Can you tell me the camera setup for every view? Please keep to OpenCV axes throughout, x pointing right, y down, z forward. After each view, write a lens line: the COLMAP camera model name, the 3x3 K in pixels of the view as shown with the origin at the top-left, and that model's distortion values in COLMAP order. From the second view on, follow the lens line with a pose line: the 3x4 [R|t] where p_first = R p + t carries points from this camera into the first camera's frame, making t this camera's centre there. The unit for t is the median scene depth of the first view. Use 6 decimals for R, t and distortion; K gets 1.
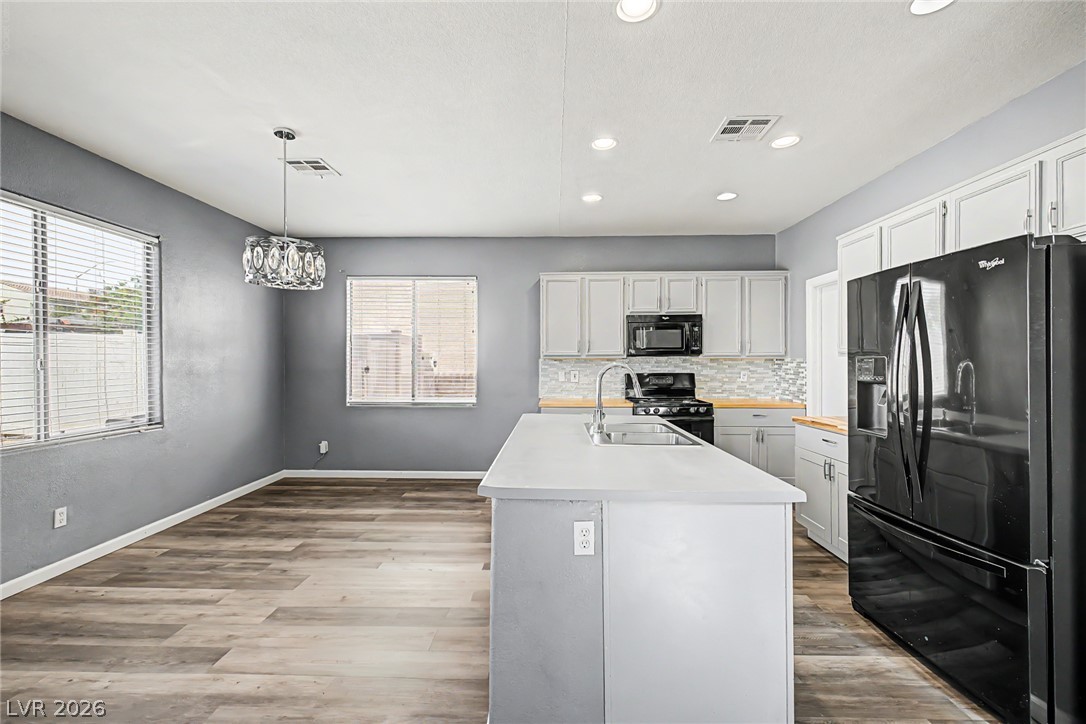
lens RADIAL K [[462.5, 0, 537.3], [0, 462.5, 363.1], [0, 0, 1]] dist [0.009592, -0.000732]
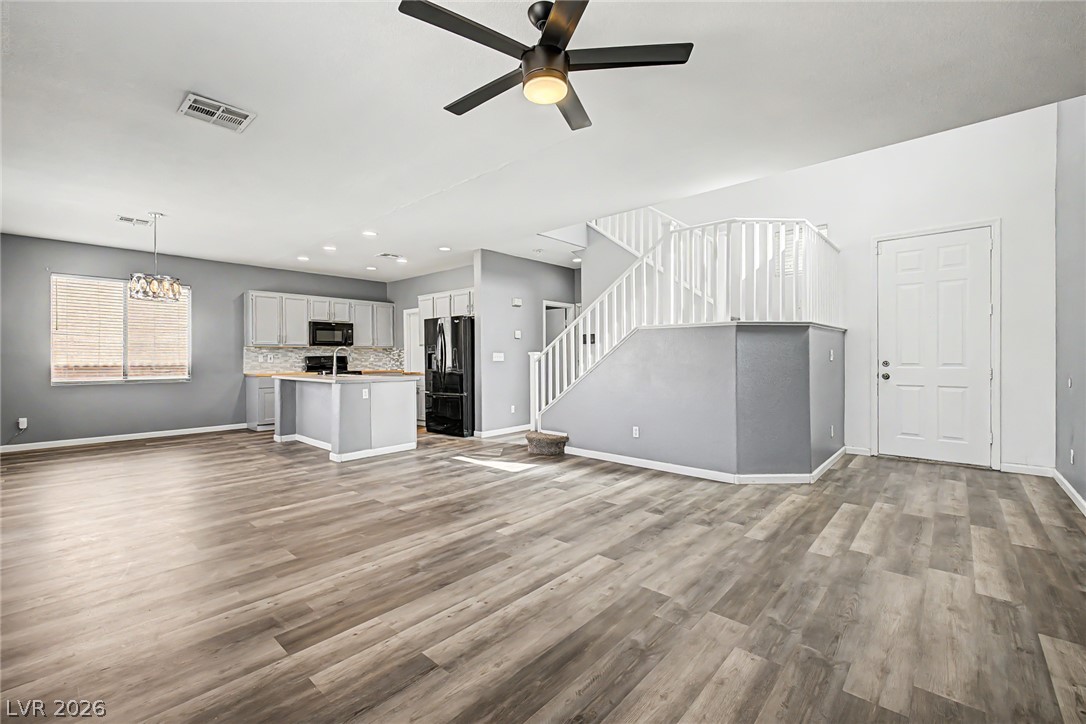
lens RADIAL K [[462.5, 0, 537.3], [0, 462.5, 364.6], [0, 0, 1]] dist [0.009592, -0.000732]
pose [[0.652344, -0.013725, 0.757799, -0.662664], [0.007114, 0.999903, 0.011985, 0.047485], [-0.757889, -0.002427, 0.652378, -0.884198]]
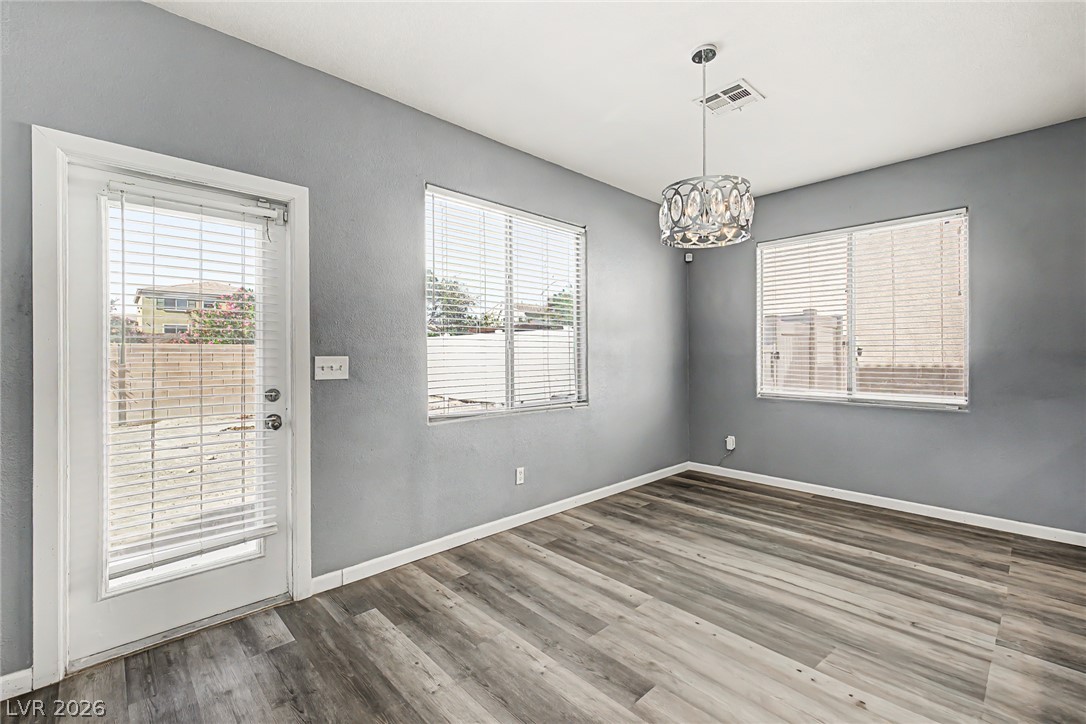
lens RADIAL K [[462.5, 0, 546.7], [0, 462.5, 347.8], [0, 0, 1]] dist [0.009592, -0.000732]
pose [[0.719285, -0.013057, -0.694592, -0.133499], [-0.002114, 0.999778, -0.020983, 0.028272], [0.694711, 0.016561, 0.719098, 0.168269]]
